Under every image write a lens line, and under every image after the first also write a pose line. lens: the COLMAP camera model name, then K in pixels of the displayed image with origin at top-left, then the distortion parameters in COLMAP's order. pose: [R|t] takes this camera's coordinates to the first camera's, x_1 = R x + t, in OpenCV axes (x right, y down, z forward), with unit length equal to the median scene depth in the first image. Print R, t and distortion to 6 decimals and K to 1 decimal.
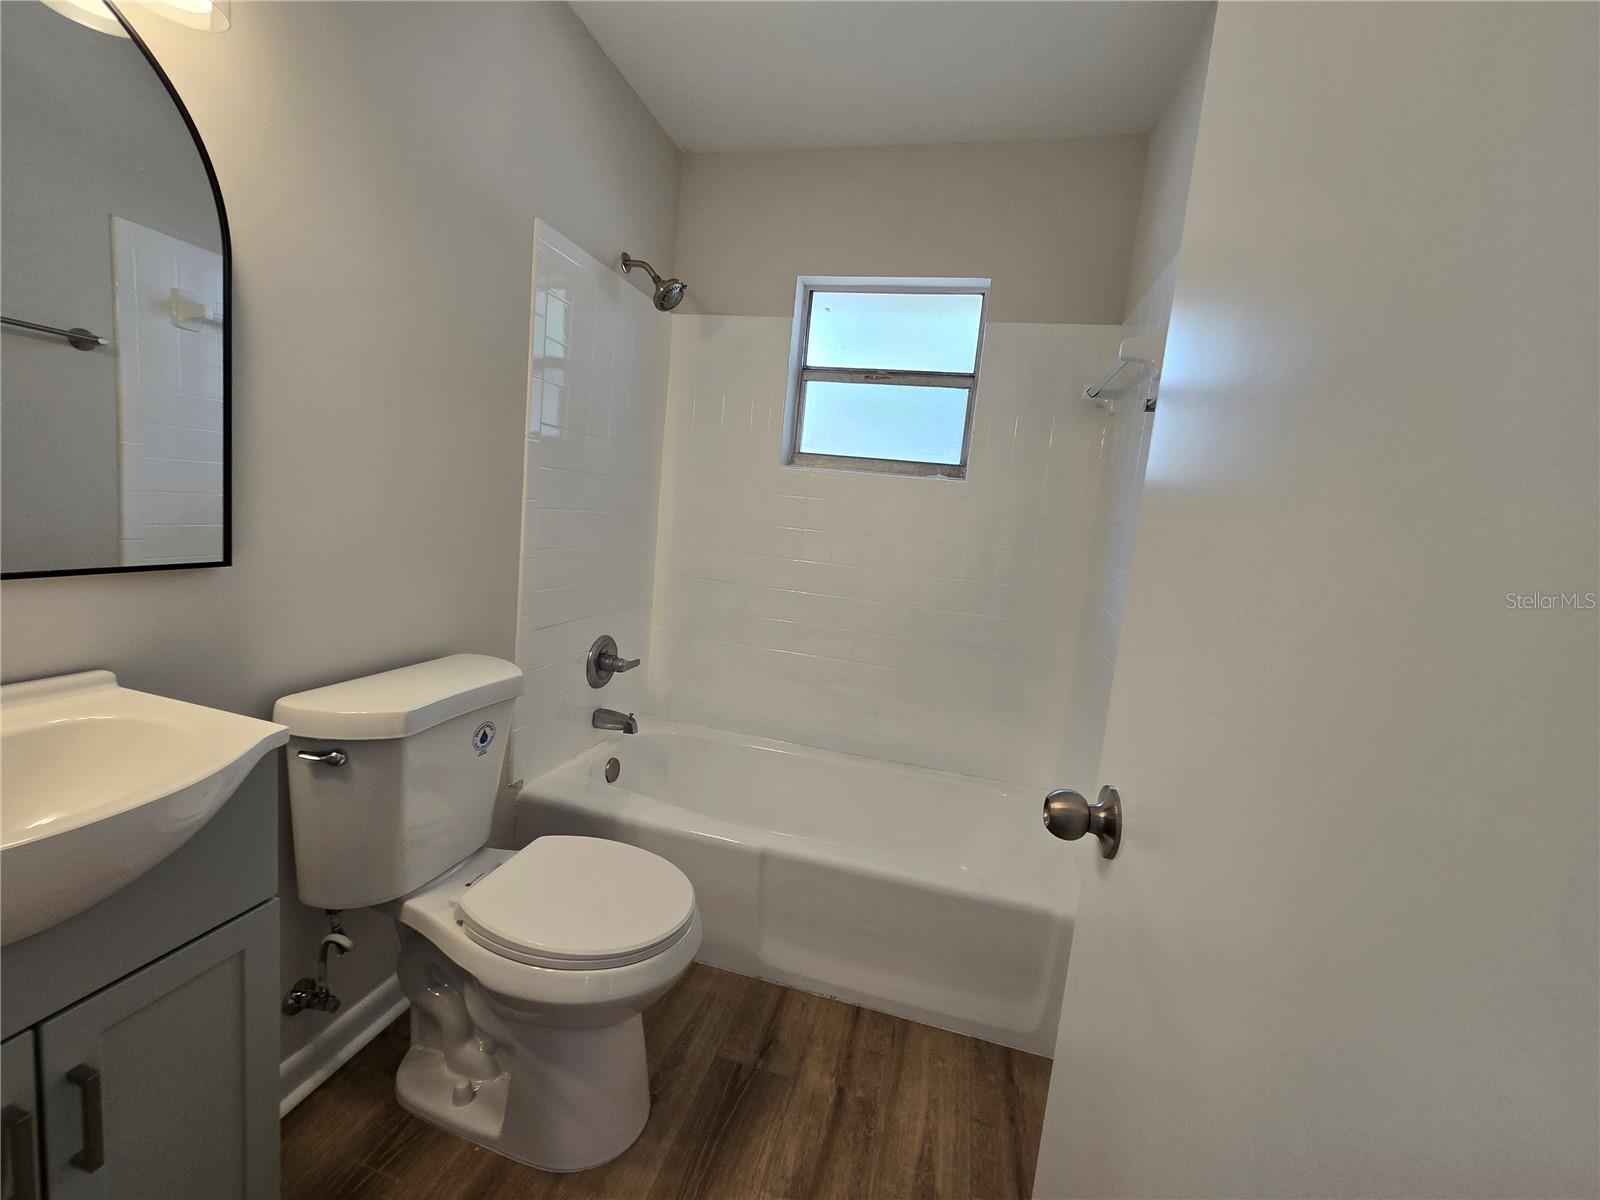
lens RADIAL K [[658.1, 0, 796.1], [0, 658.1, 580.7], [0, 0, 1]] dist [0.001556, 0.000851]
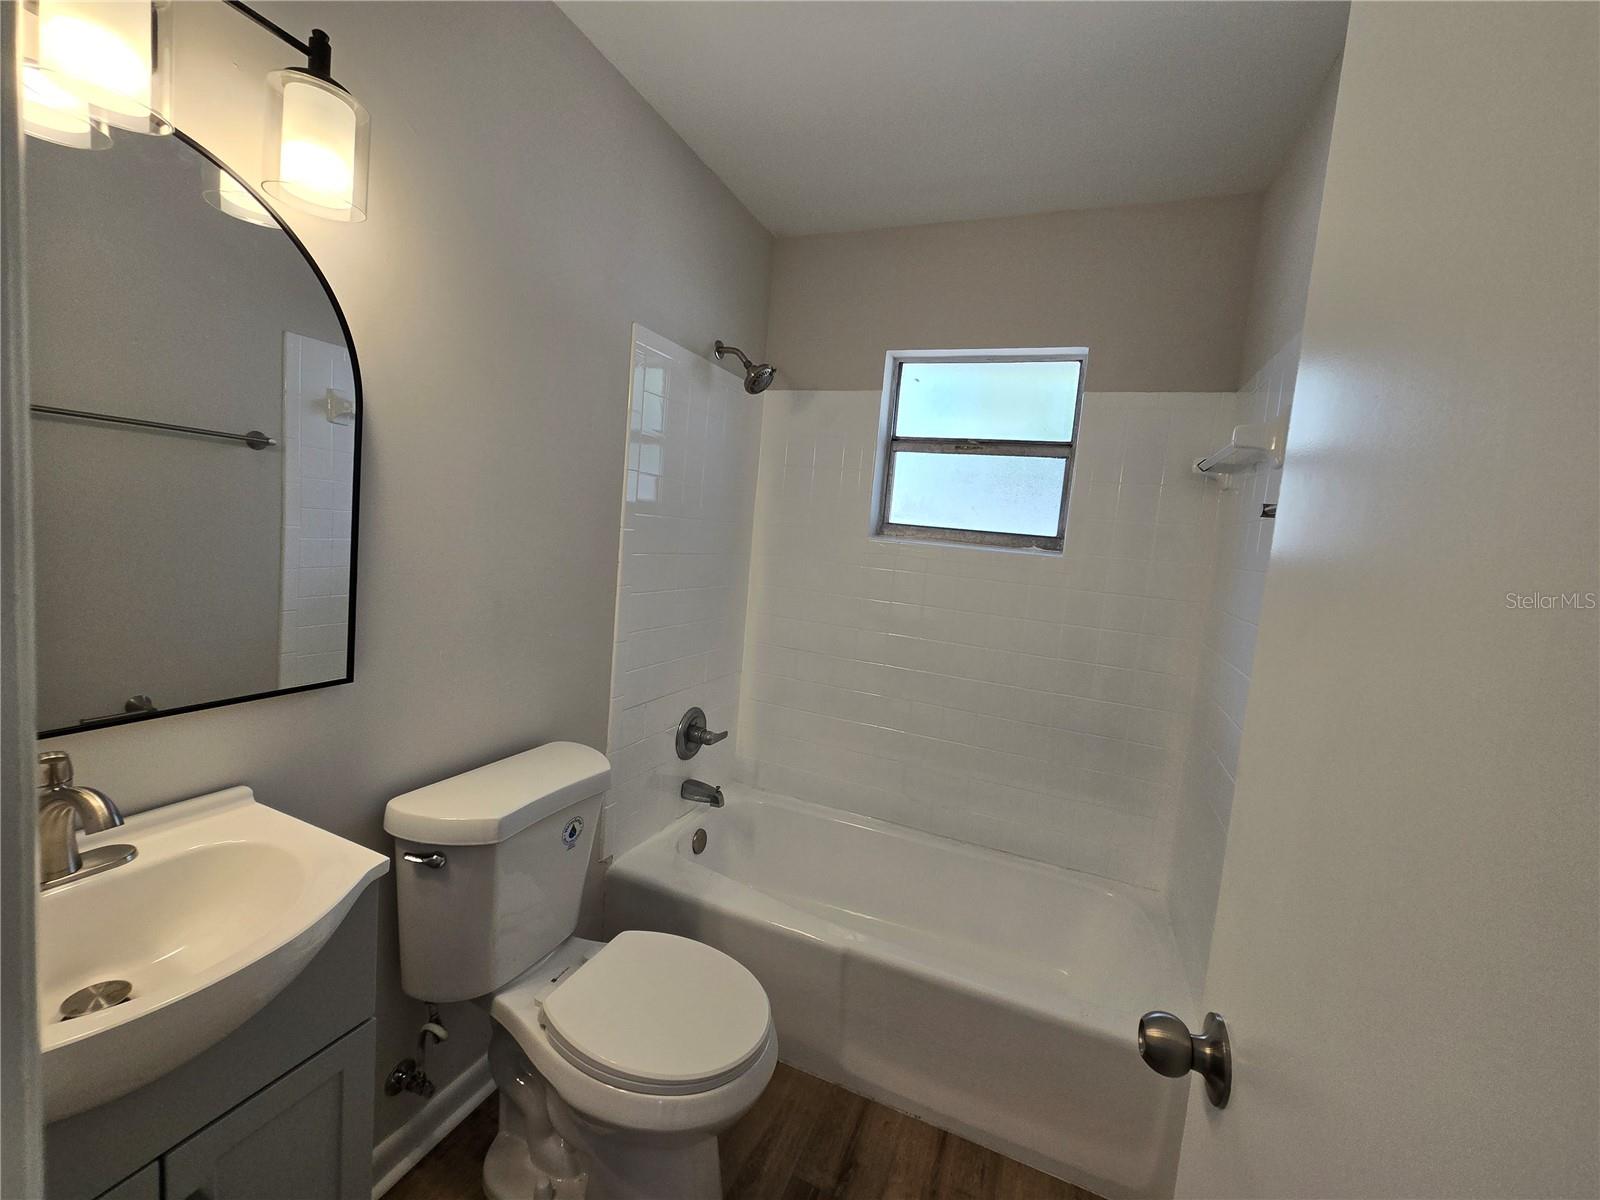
lens RADIAL K [[658.1, 0, 800.2], [0, 658.1, 583.9], [0, 0, 1]] dist [0.001556, 0.000851]
pose [[0.990371, 0.004090, -0.138380, 0.016919], [-0.010004, 0.999065, -0.042064, -0.091600], [0.138079, 0.043044, 0.989485, 0.008978]]
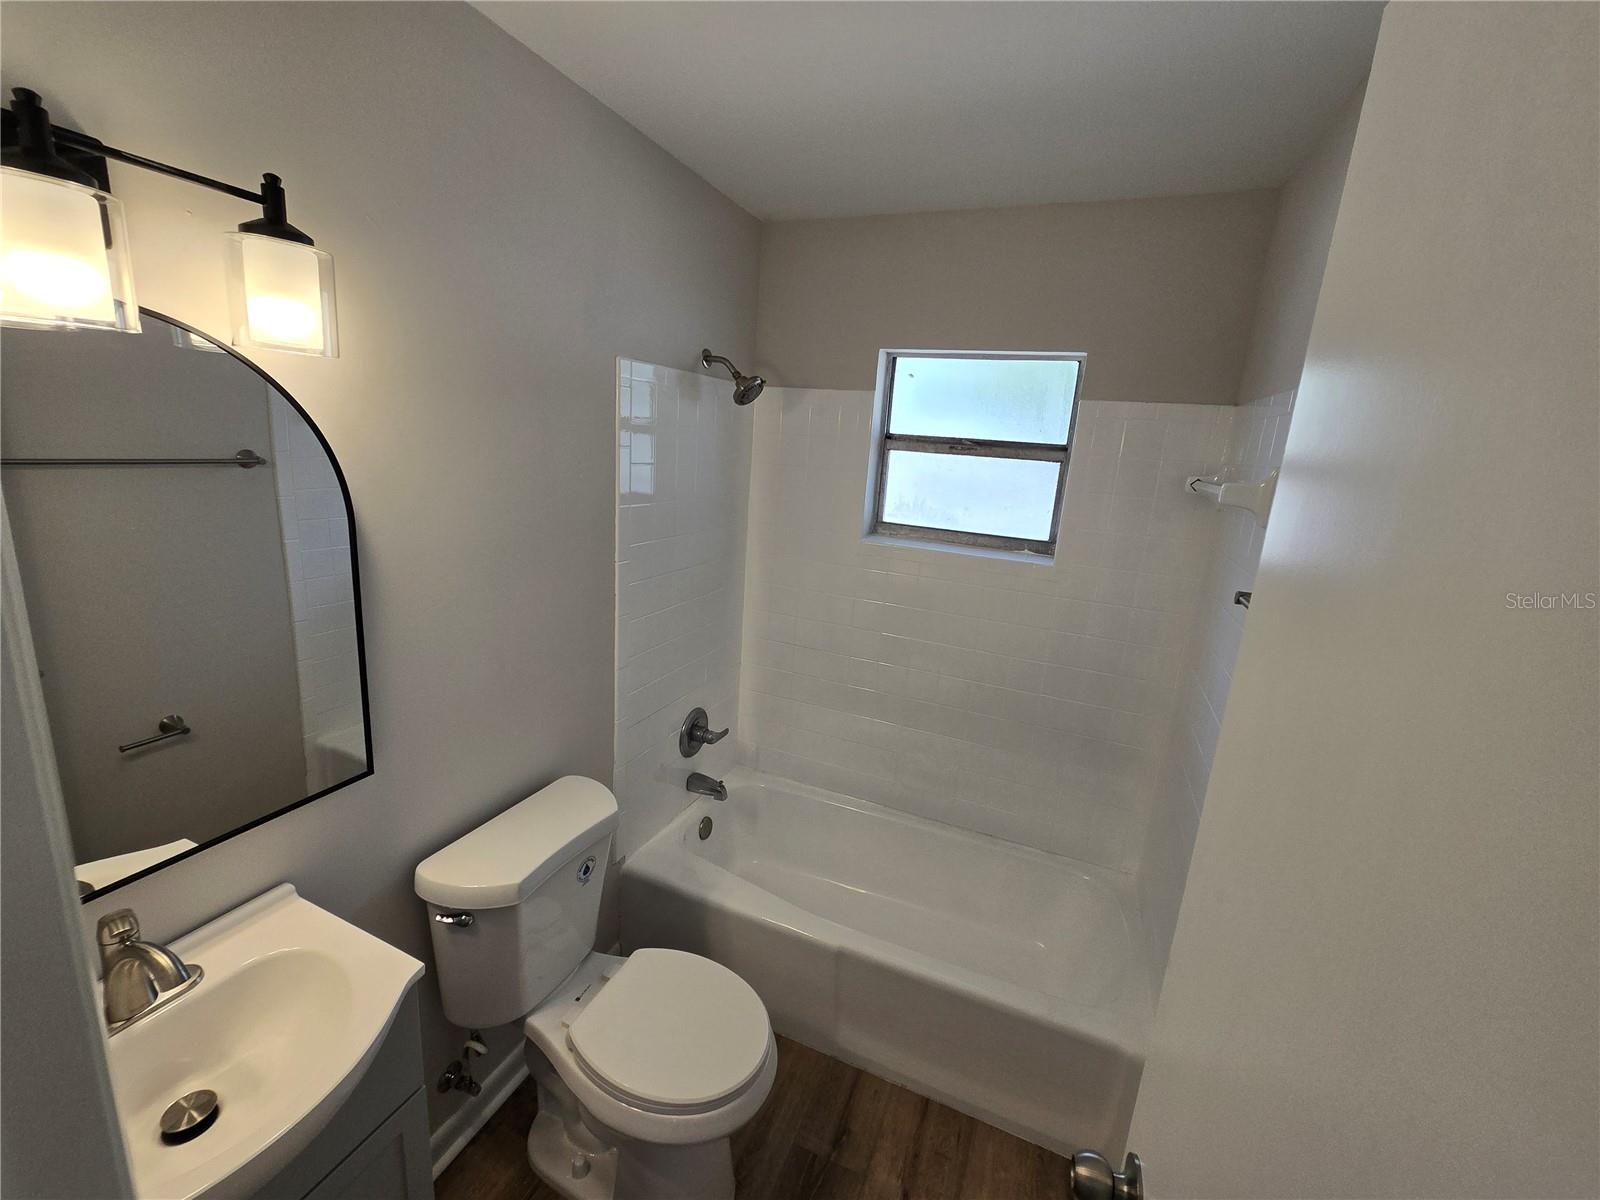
lens RADIAL K [[658.1, 0, 797.4], [0, 658.1, 590.7], [0, 0, 1]] dist [0.001556, 0.000851]
pose [[0.989123, 0.006046, -0.146966, 0.038241], [0.007866, 0.995551, 0.093900, -0.282063], [0.146880, -0.094035, 0.984674, -0.010076]]
